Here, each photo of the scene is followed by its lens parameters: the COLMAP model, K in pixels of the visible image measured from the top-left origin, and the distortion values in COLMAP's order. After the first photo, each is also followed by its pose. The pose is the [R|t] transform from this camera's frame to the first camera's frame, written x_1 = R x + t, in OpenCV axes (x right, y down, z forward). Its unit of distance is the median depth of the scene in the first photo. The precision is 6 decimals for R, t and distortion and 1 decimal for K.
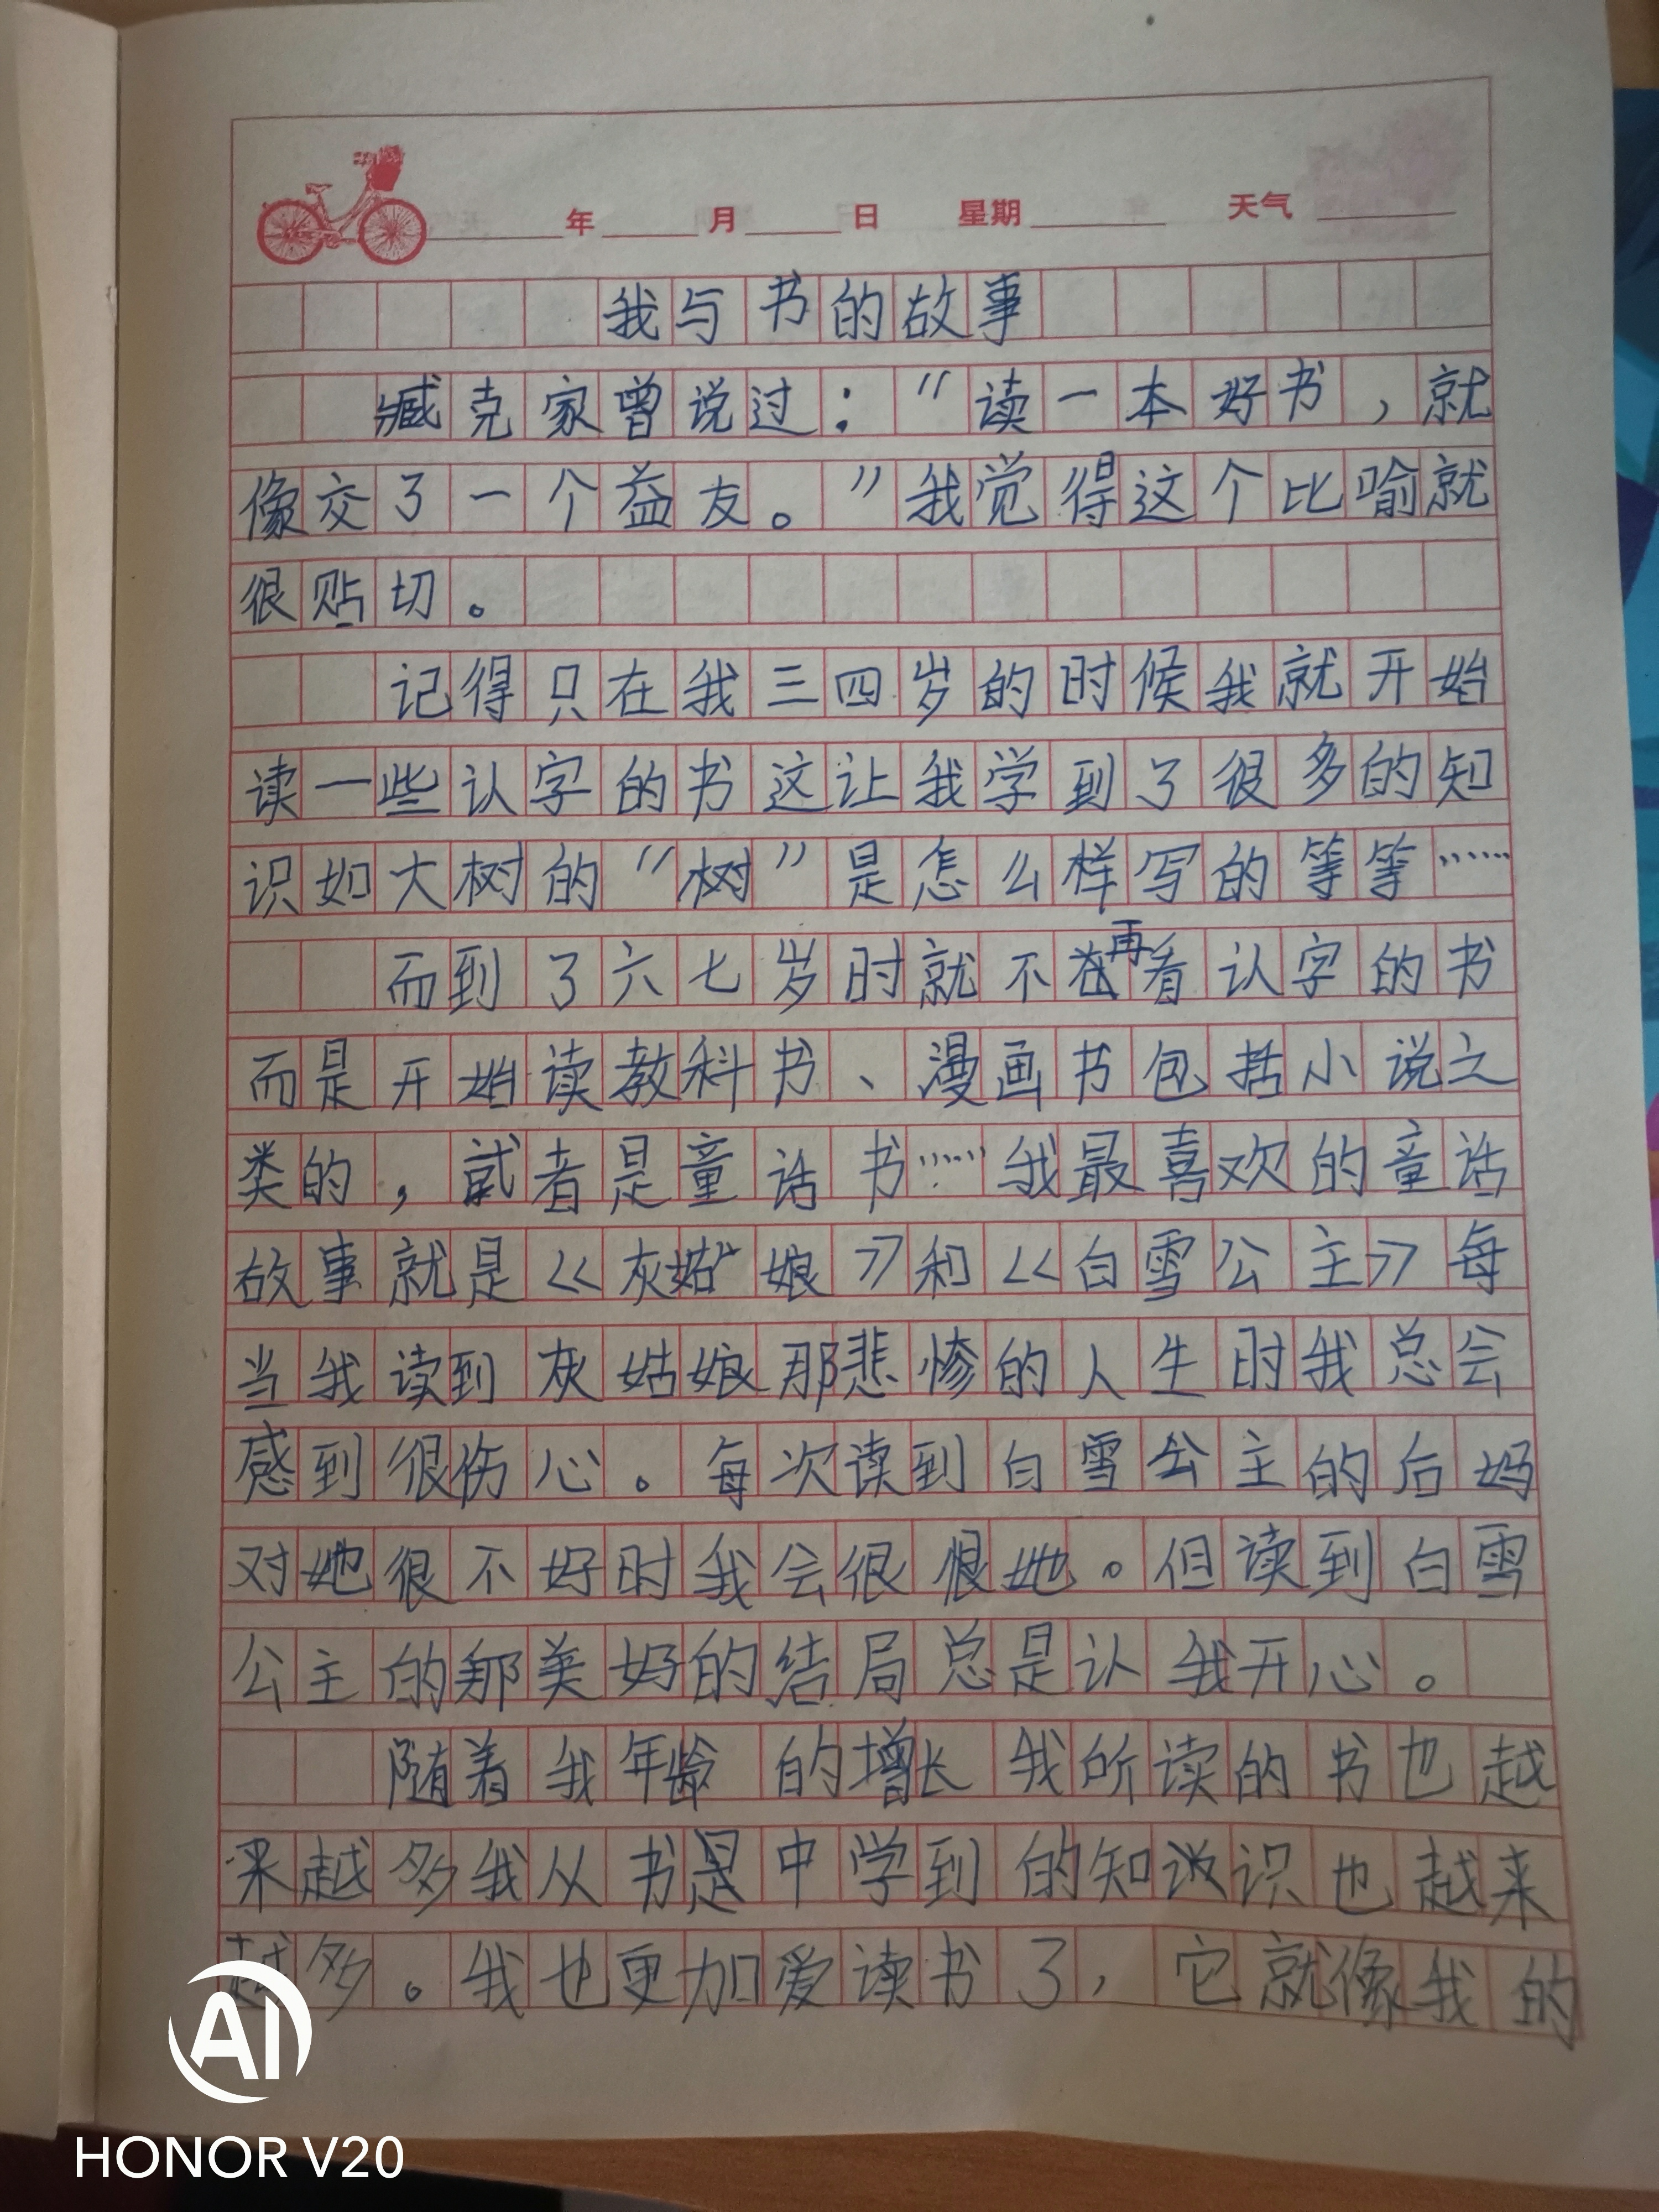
lens RADIAL K [[1665.6, 0, 834.7], [0, 1665.6, 1096.7], [0, 0, 1]] dist [0.003416, 0.250999]
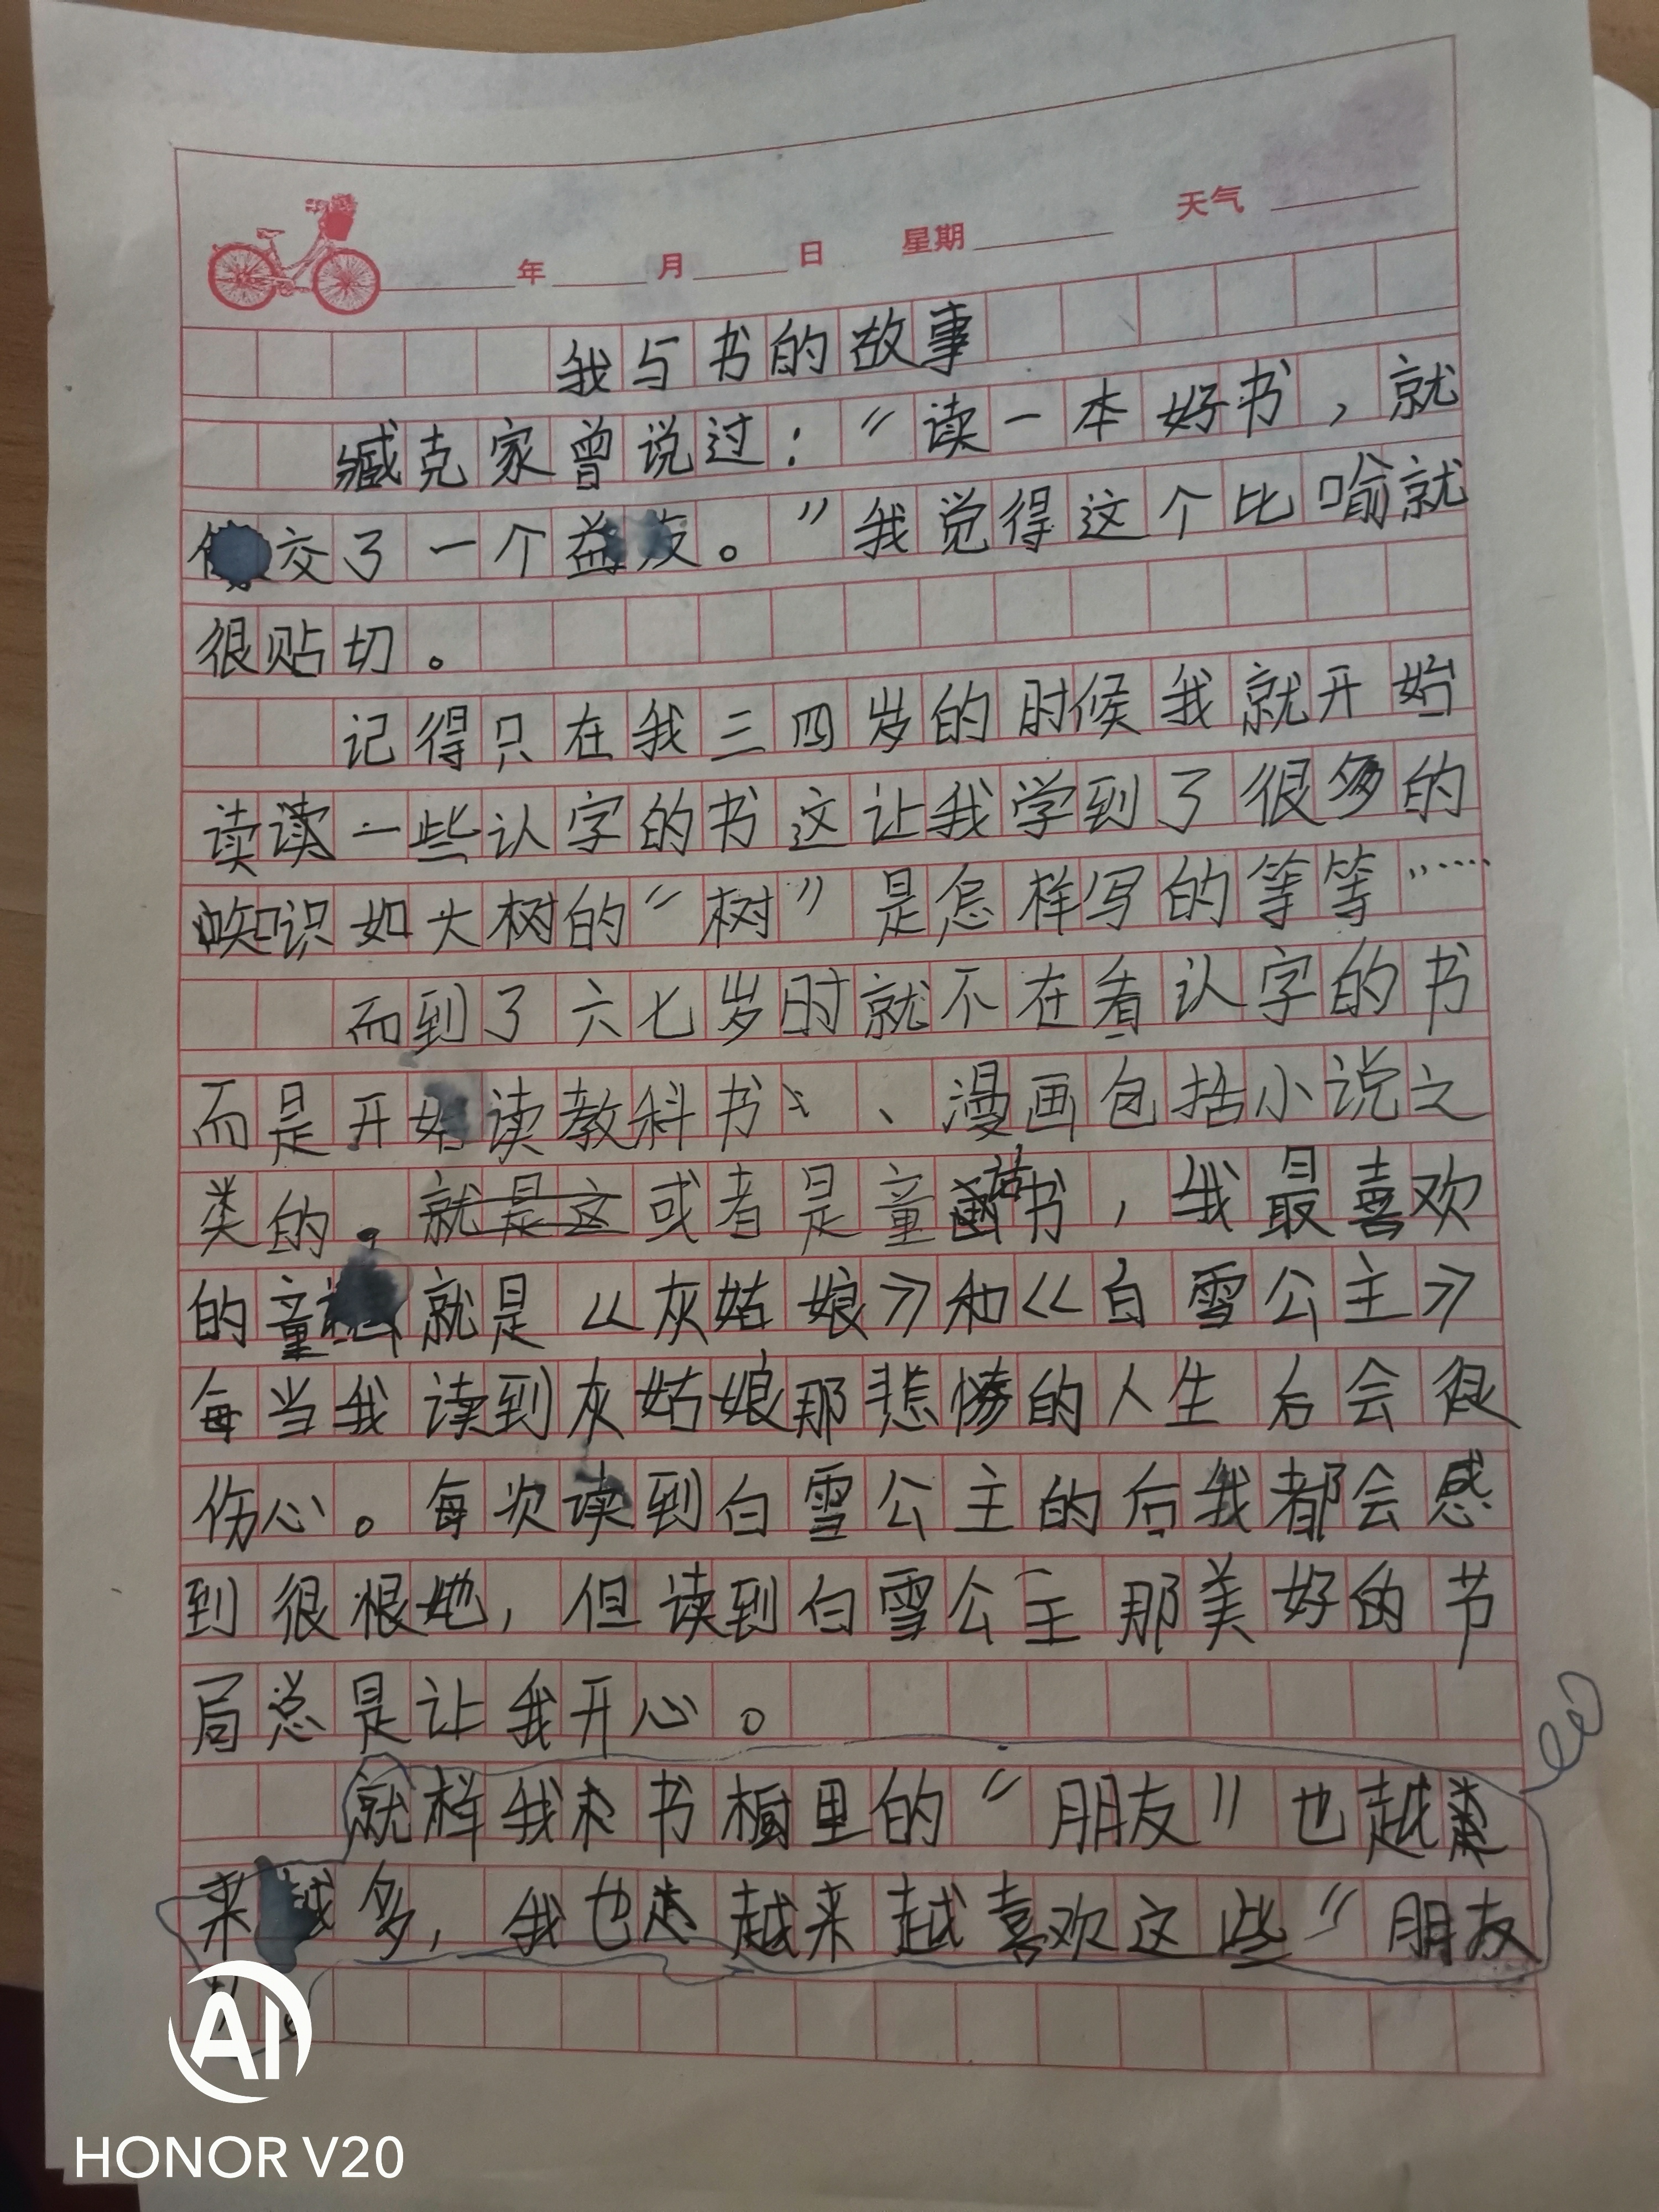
lens RADIAL K [[1677.3, 0, 829.5], [0, 1677.3, 1106.0], [0, 0, 1]] dist [0.071214, 0.000590]
pose [[0.995647, -0.015572, -0.091898, 0.115815], [0.014421, 0.999809, -0.013168, -0.000885], [0.092086, 0.011785, 0.995681, 0.001142]]
